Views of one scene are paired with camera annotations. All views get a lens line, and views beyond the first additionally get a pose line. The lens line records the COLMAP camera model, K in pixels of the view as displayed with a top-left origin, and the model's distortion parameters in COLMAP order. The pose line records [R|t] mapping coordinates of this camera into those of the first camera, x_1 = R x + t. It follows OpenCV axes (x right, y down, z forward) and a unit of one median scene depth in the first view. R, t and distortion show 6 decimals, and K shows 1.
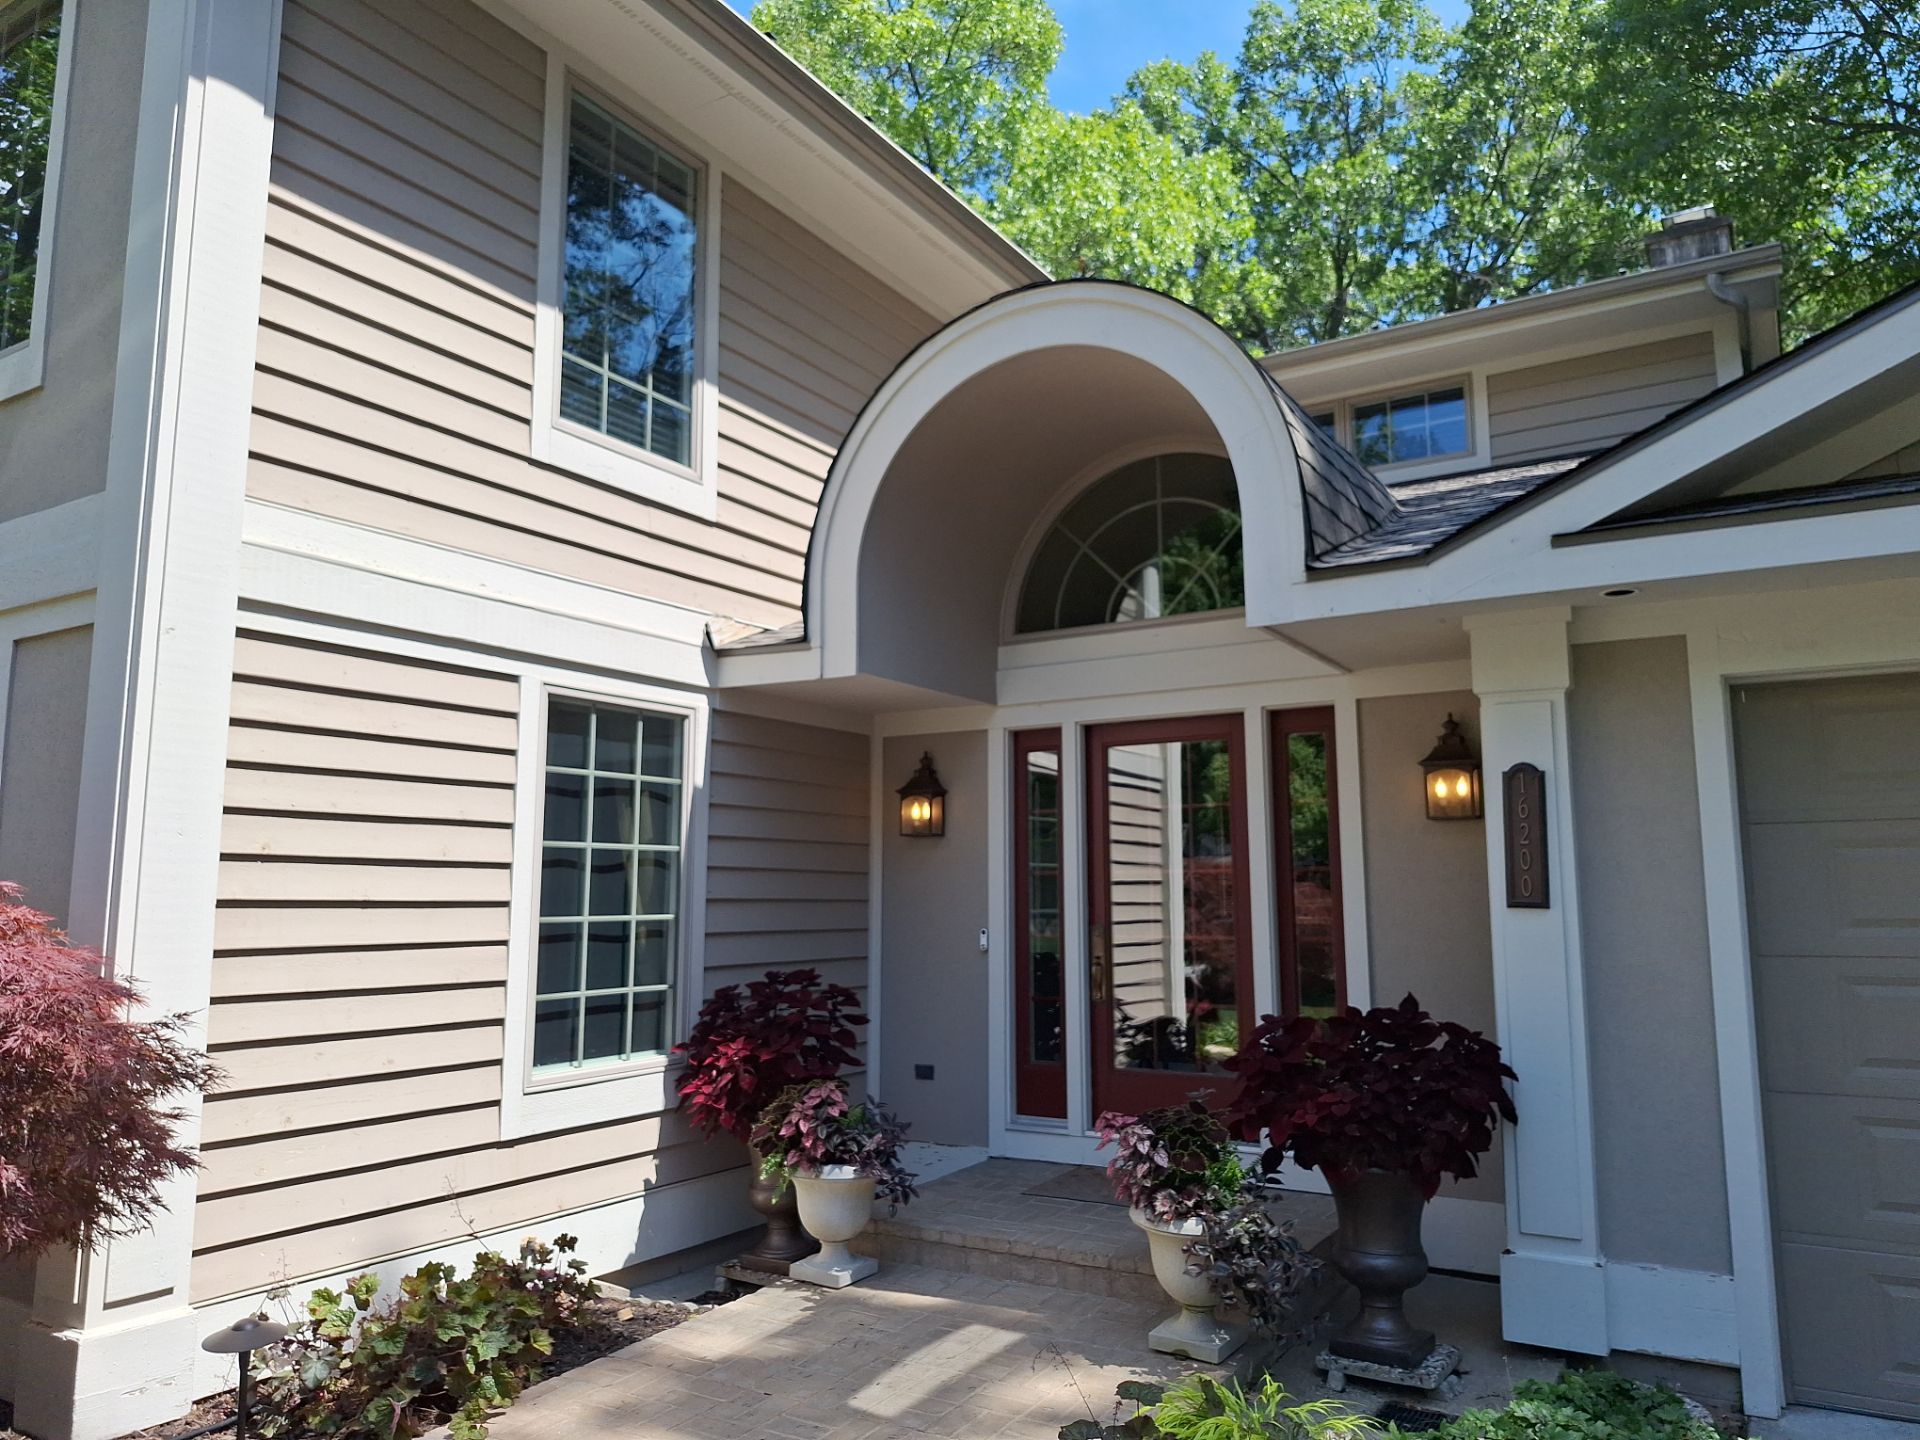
lens RADIAL K [[1352.8, 0, 963.0], [0, 1352.8, 724.8], [0, 0, 1]] dist [0.011891, -0.010902]
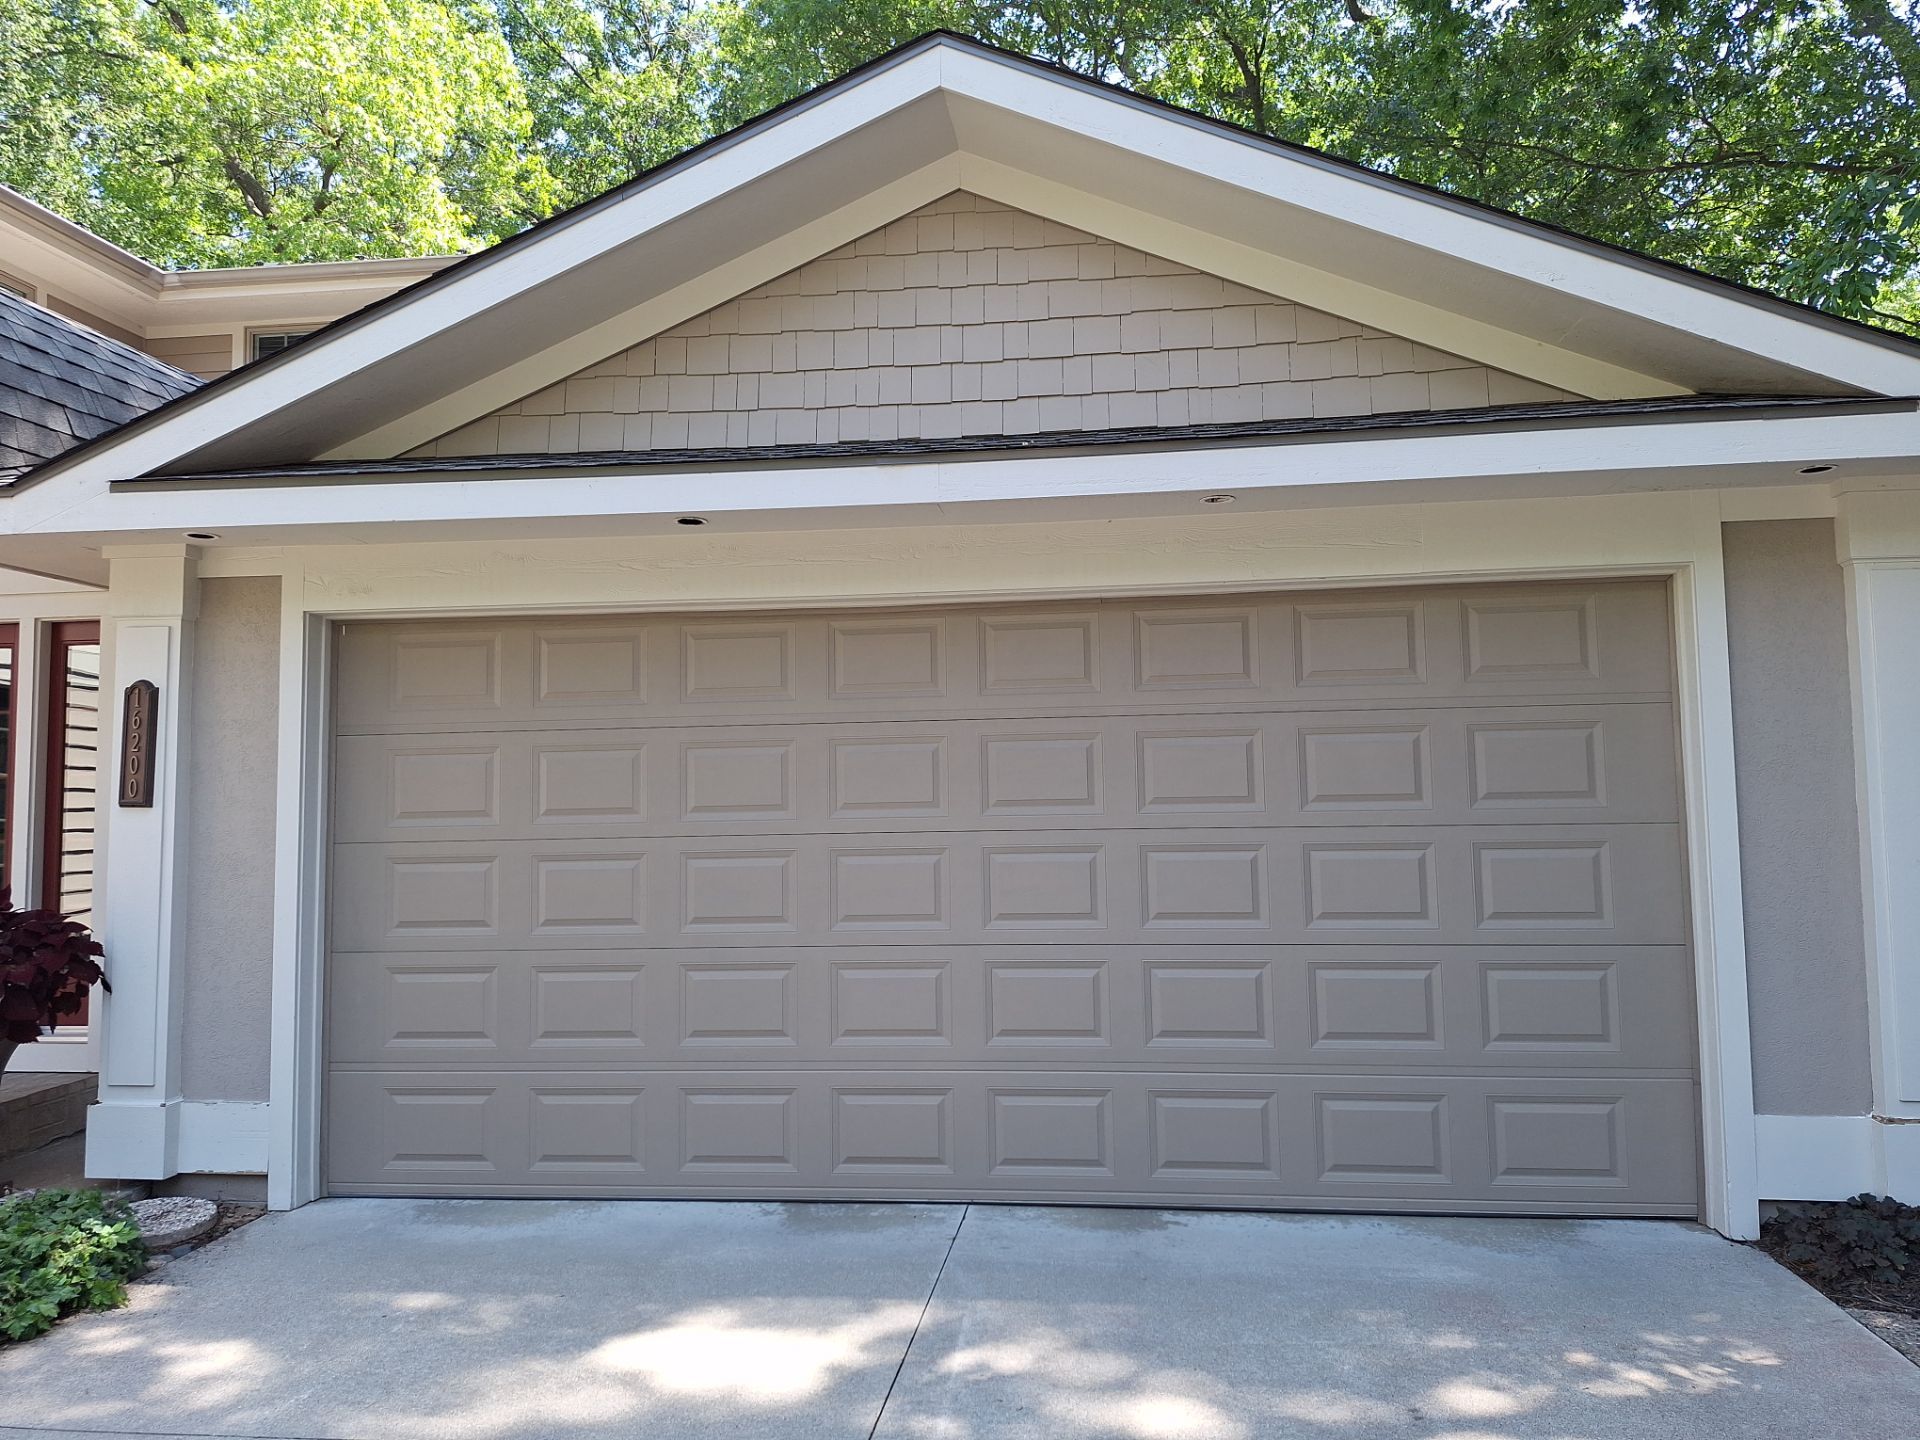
lens RADIAL K [[1352.8, 0, 964.8], [0, 1352.8, 711.5], [0, 0, 1]] dist [0.011891, -0.010902]
pose [[0.906235, 0.020471, 0.422279, 0.567135], [-0.046120, 0.997653, 0.050612, -0.034671], [-0.420252, -0.065342, 0.905052, -0.326446]]
